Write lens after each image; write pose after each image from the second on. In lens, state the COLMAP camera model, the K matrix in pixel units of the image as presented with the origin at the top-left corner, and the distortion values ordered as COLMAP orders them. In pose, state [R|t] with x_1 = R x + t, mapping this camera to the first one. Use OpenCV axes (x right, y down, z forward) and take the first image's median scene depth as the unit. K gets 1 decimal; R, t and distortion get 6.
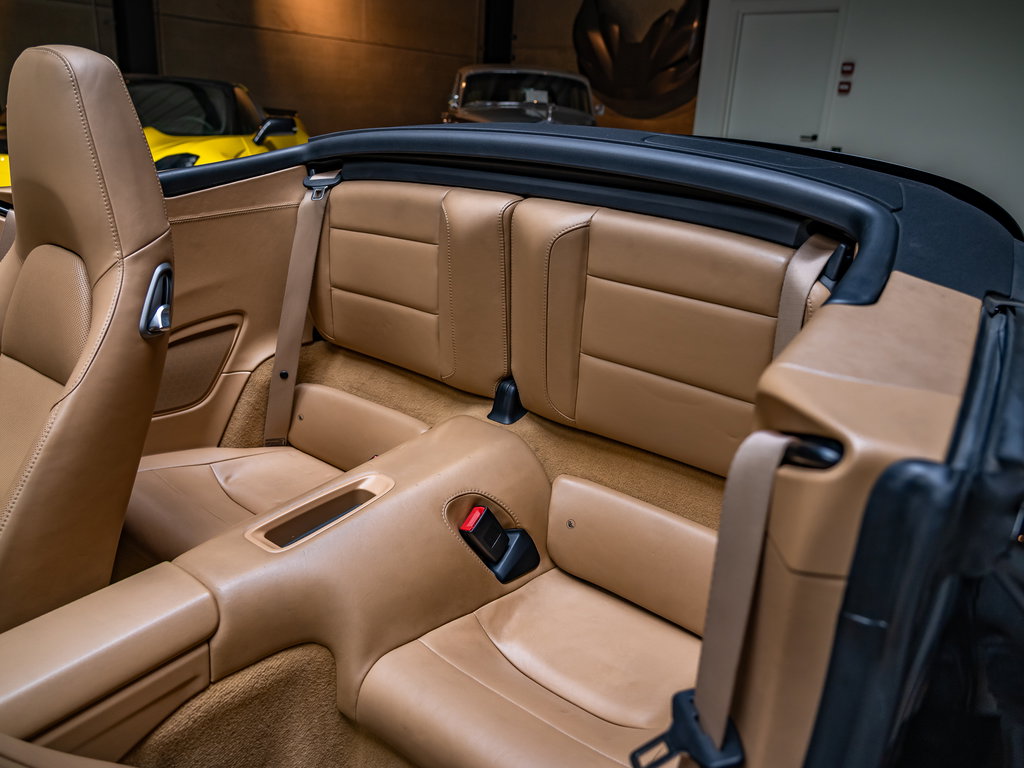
lens RADIAL K [[775.7, 0, 514.0], [0, 775.7, 378.8], [0, 0, 1]] dist [-0.039839, 0.038720]
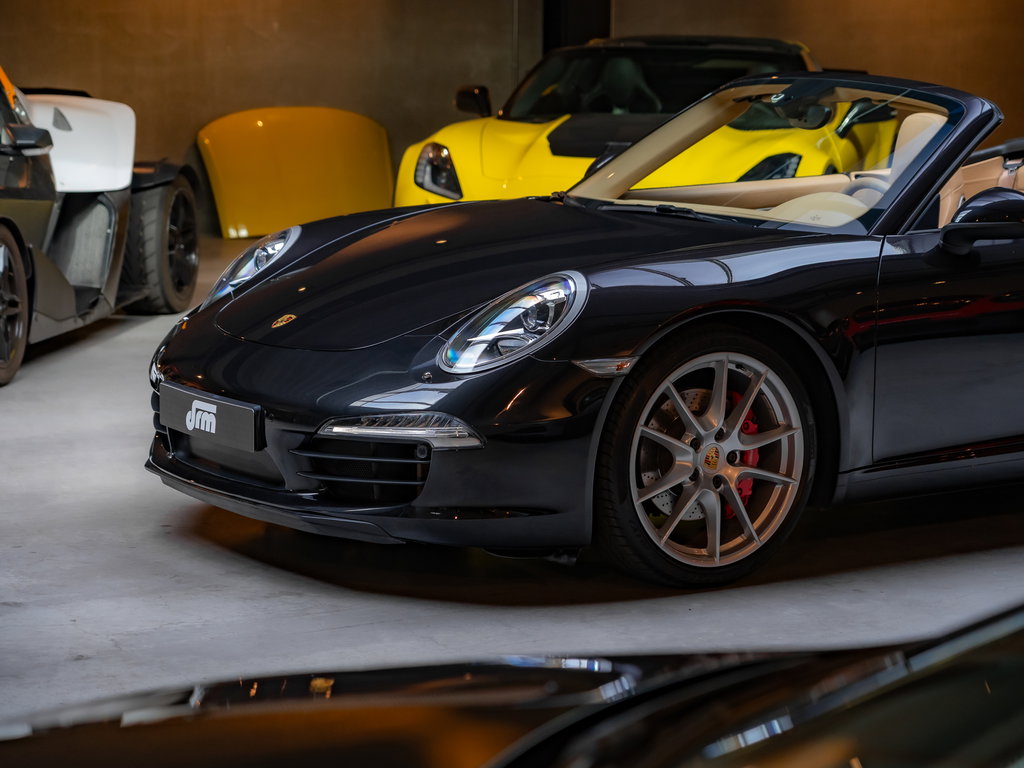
lens RADIAL K [[2888.8, 0, 516.2], [0, 2888.8, 385.1], [0, 0, 1]] dist [0.096536, 0.000000]
pose [[0.949637, -0.008248, -0.313245, 0.708436], [-0.052099, 0.981584, -0.183791, 1.442873], [0.308992, 0.190854, 0.931718, -5.166733]]
